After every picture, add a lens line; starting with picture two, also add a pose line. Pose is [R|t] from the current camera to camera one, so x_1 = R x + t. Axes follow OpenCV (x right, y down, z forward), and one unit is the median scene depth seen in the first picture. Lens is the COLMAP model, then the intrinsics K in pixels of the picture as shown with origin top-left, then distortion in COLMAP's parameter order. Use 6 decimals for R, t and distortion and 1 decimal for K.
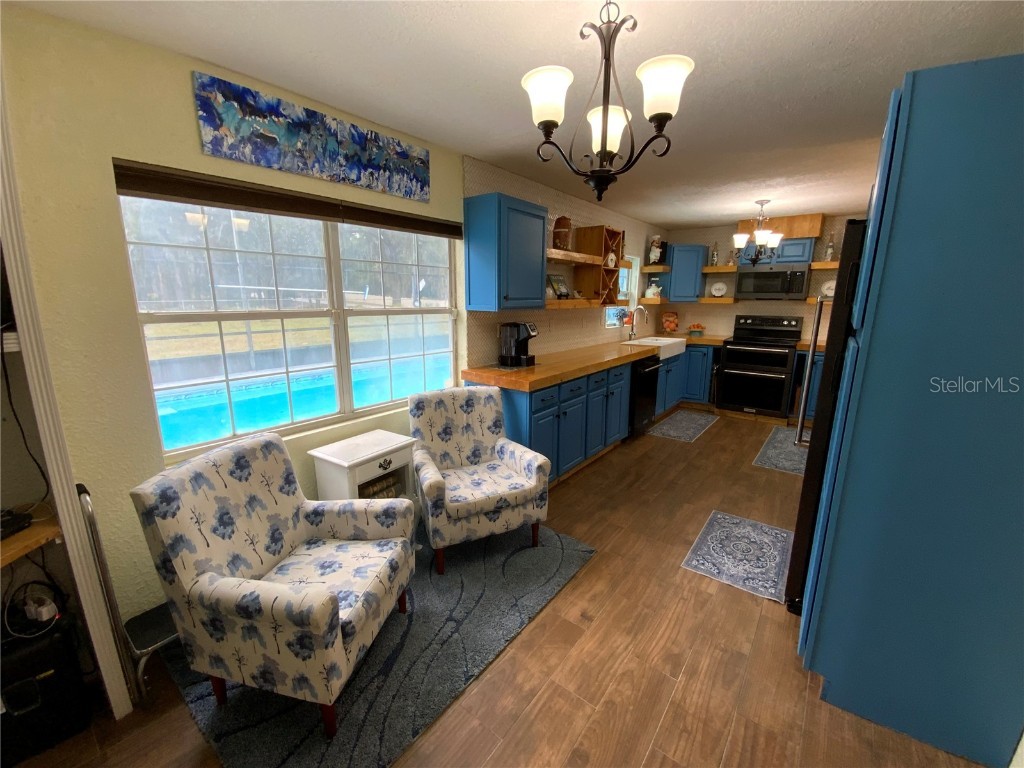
lens RADIAL K [[414.2, 0, 511.7], [0, 414.2, 384.4], [0, 0, 1]] dist [-0.003074, -0.000945]
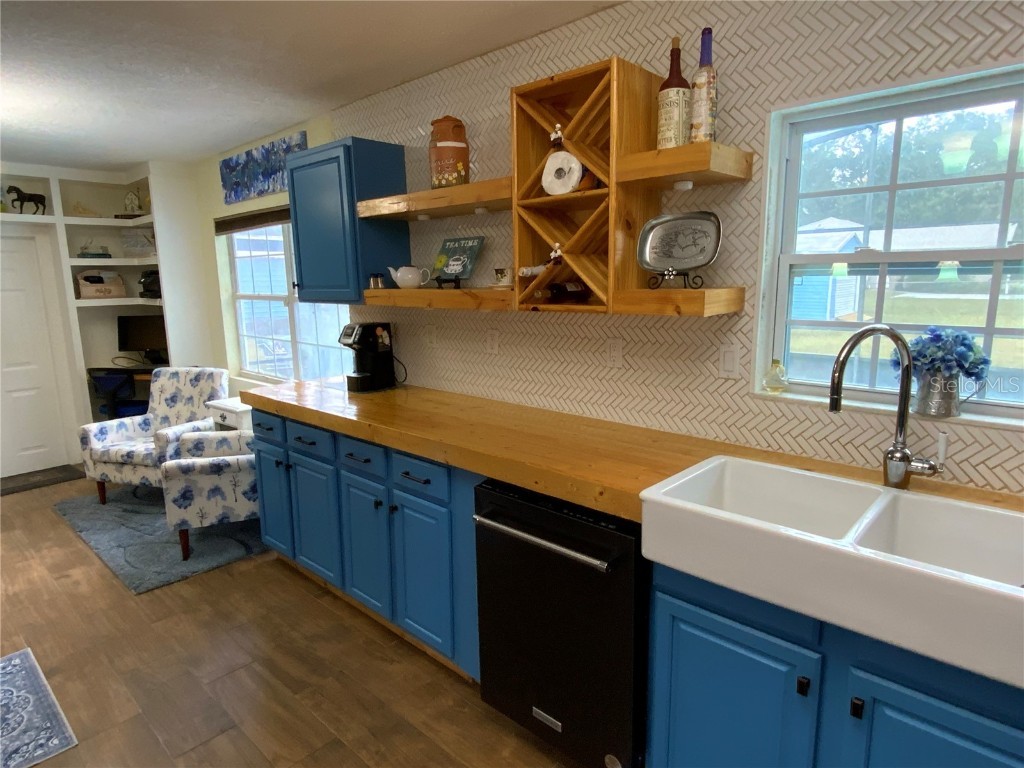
lens RADIAL K [[608.5, 0, 509.8], [0, 608.5, 385.8], [0, 0, 1]] dist [0.008702, 0.000444]
pose [[-0.095322, 0.172889, -0.980318, 0.714693], [-0.191616, 0.963198, 0.188502, -0.210535], [0.976830, 0.205813, -0.058685, 0.976629]]
